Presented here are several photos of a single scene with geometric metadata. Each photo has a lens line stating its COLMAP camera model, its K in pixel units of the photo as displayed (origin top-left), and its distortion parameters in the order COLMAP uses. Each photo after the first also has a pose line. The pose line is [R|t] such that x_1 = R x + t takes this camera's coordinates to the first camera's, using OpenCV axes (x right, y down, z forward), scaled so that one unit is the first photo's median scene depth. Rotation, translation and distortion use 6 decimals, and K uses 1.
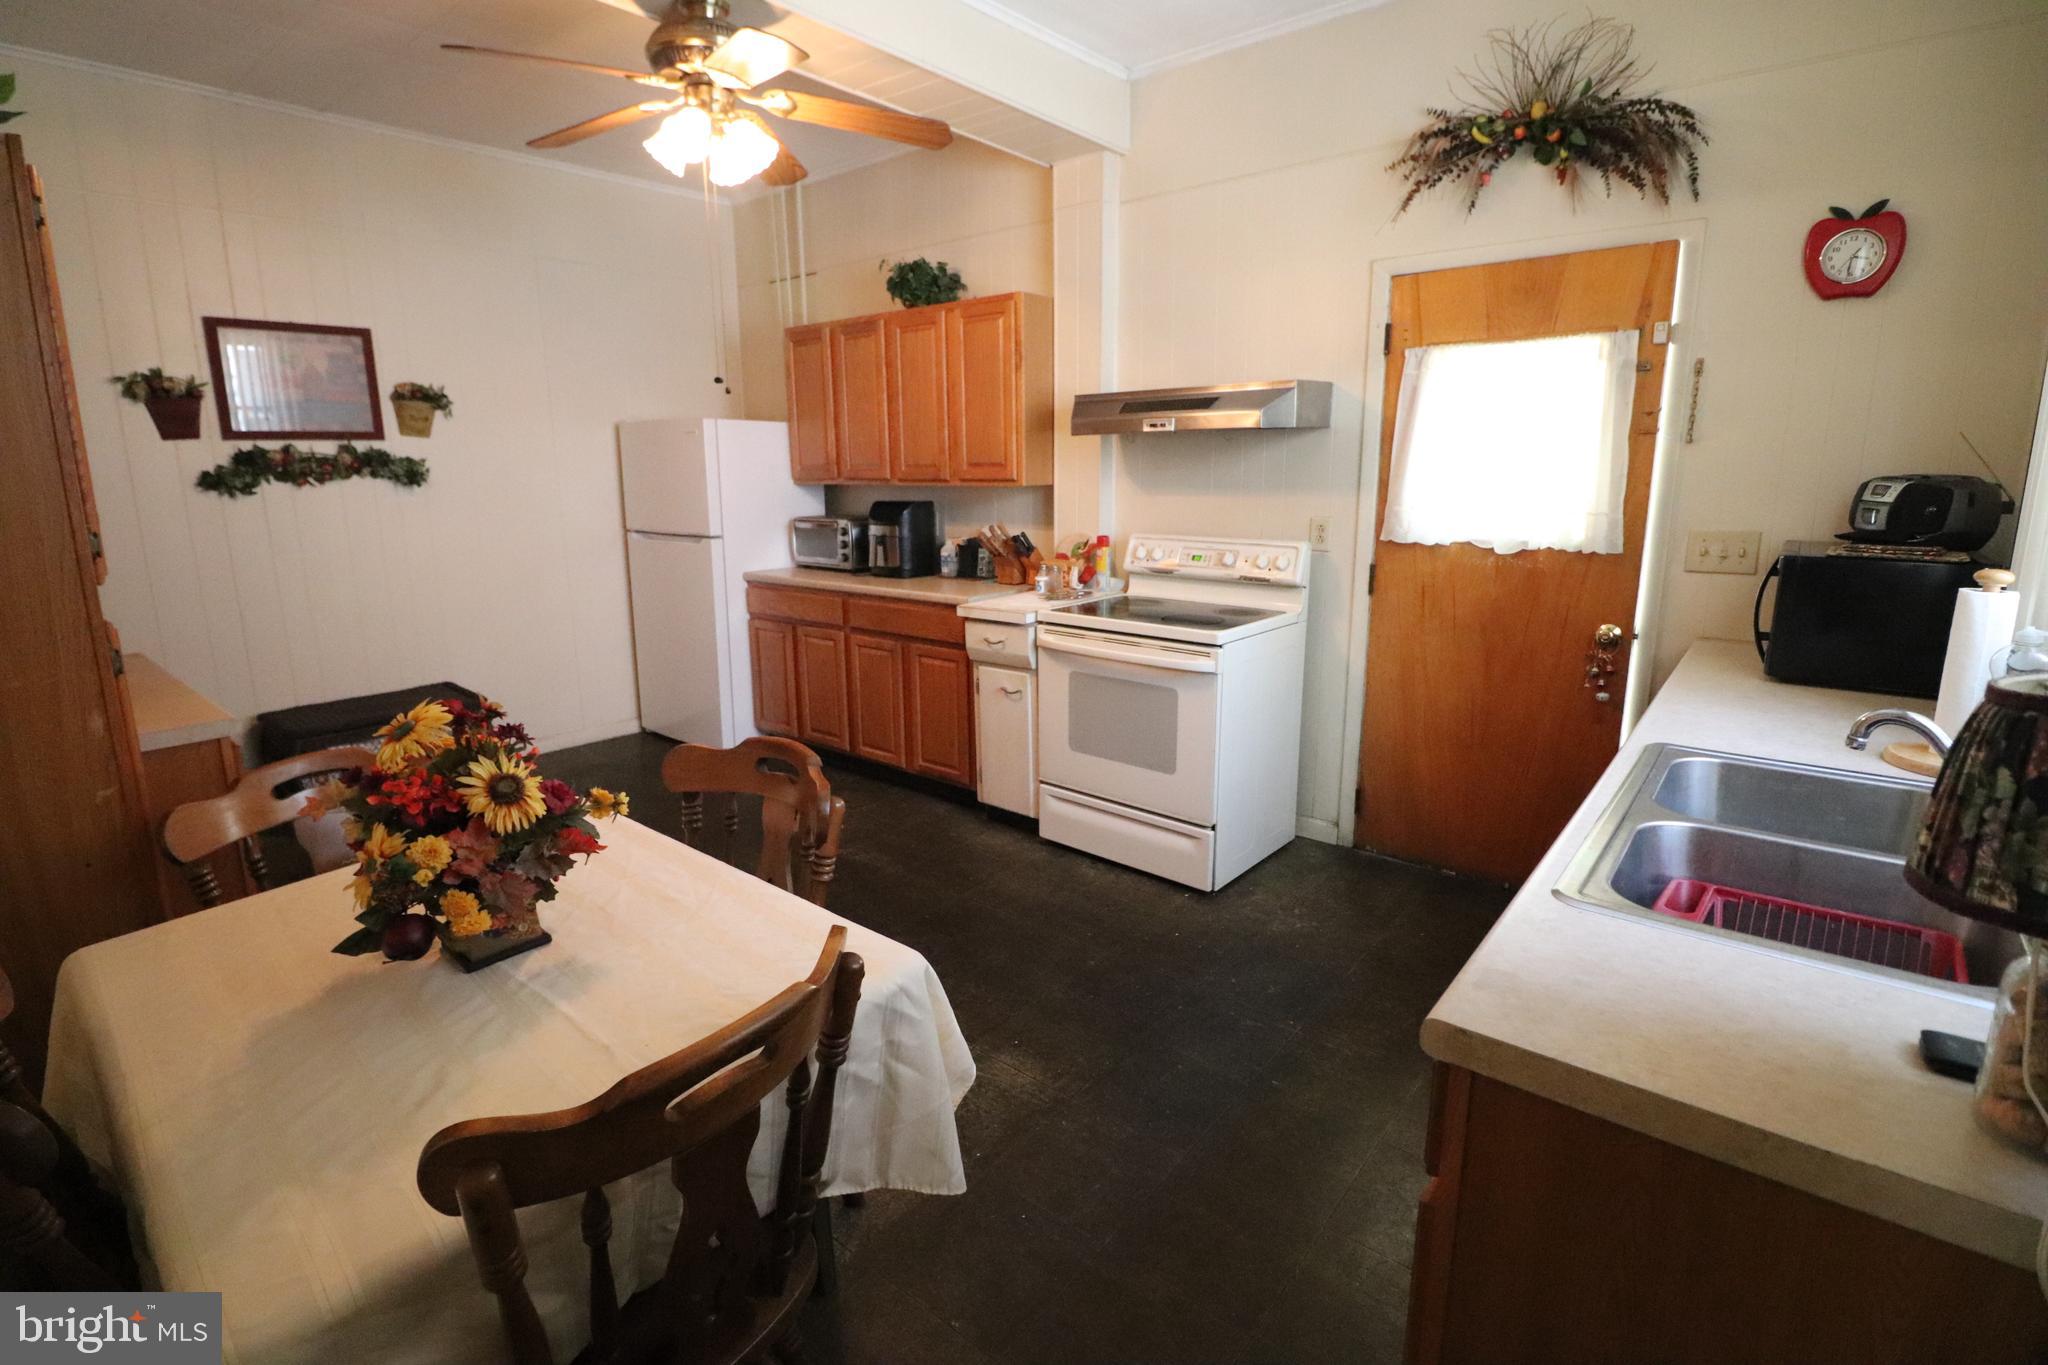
lens RADIAL K [[948.6, 0, 1020.8], [0, 948.6, 662.6], [0, 0, 1]] dist [-0.003138, -0.011111]
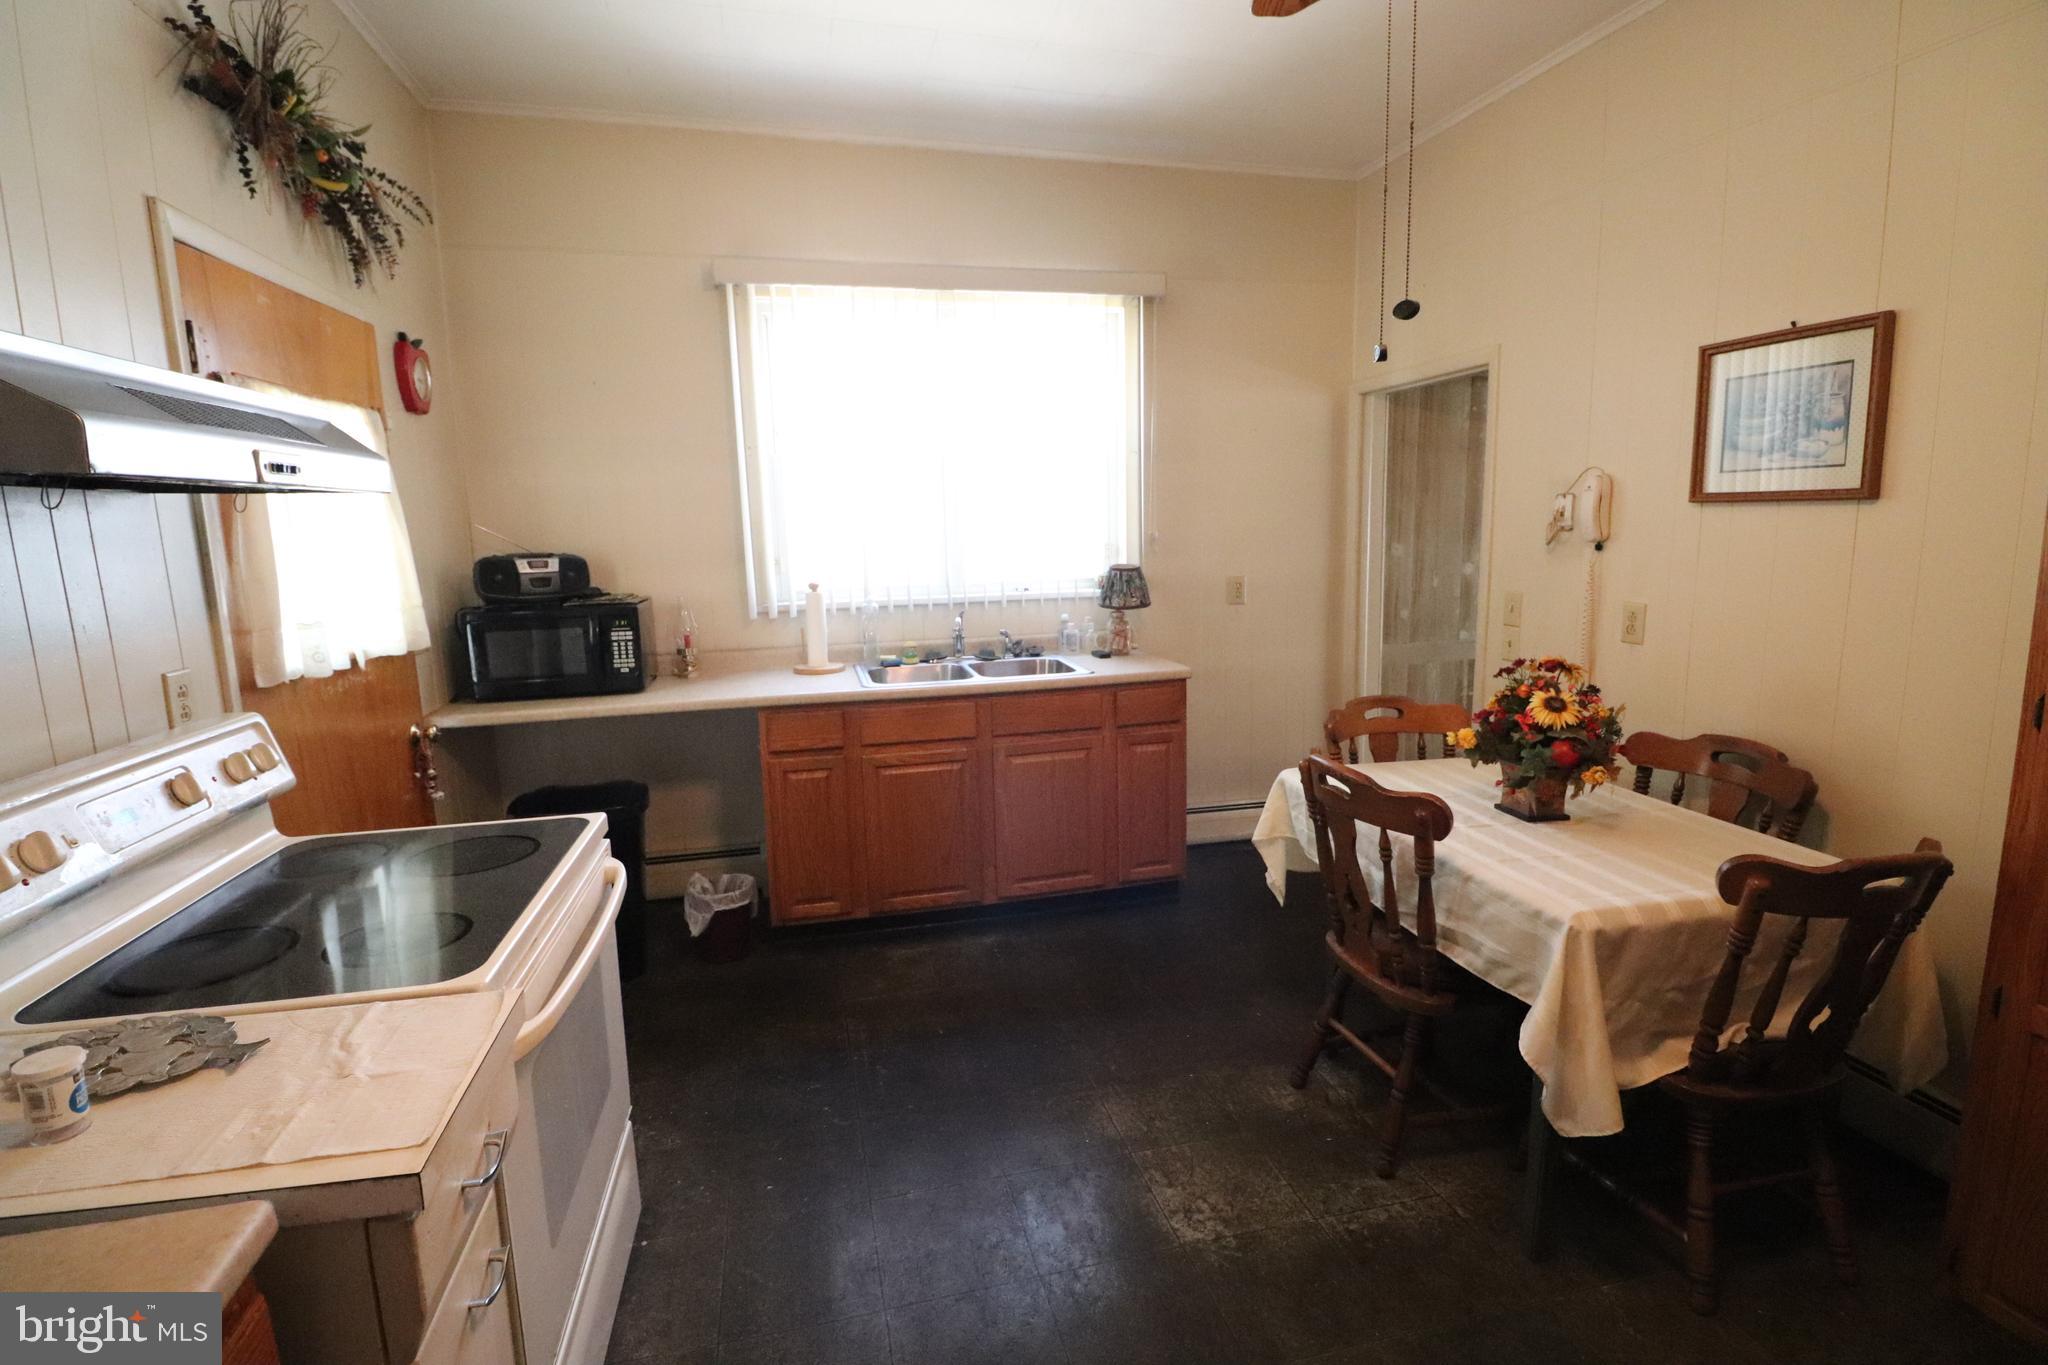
lens RADIAL K [[948.6, 0, 1019.3], [0, 948.6, 671.7], [0, 0, 1]] dist [-0.003138, -0.011111]
pose [[-0.804502, -0.066485, 0.590217, -0.332893], [0.151340, 0.937970, 0.311943, -0.238983], [-0.574346, 0.340282, -0.744537, 1.105642]]
